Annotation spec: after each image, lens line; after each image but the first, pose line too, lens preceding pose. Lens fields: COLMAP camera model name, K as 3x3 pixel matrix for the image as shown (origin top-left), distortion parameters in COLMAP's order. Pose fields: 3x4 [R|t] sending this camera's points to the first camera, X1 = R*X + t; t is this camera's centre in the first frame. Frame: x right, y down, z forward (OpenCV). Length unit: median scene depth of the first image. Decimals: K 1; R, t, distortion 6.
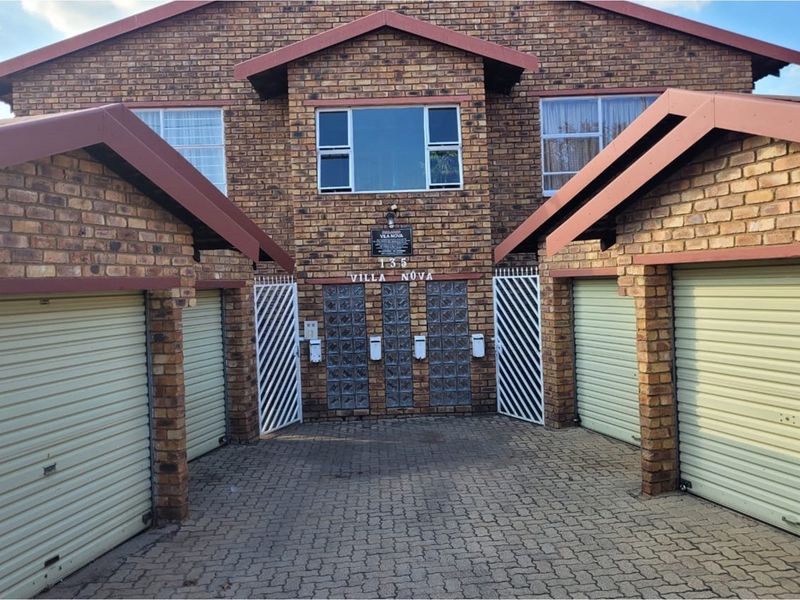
lens RADIAL K [[669.7, 0, 397.5], [0, 669.7, 297.9], [0, 0, 1]] dist [0.039476, -0.001183]
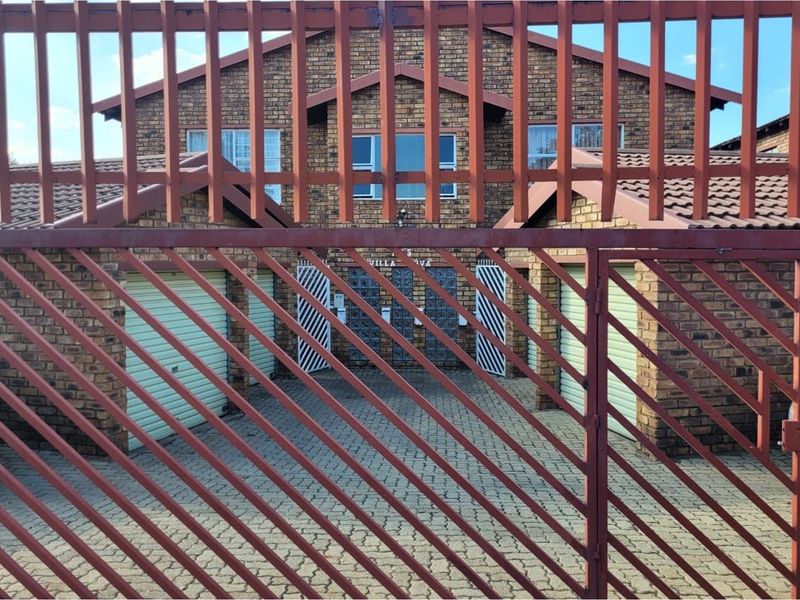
lens RADIAL K [[669.7, 0, 402.1], [0, 669.7, 302.4], [0, 0, 1]] dist [0.039476, -0.001183]
pose [[0.996800, 0.036229, -0.071259, 0.093617], [-0.033694, 0.998767, 0.036461, -0.002243], [0.072493, -0.033944, 0.996791, -0.333387]]
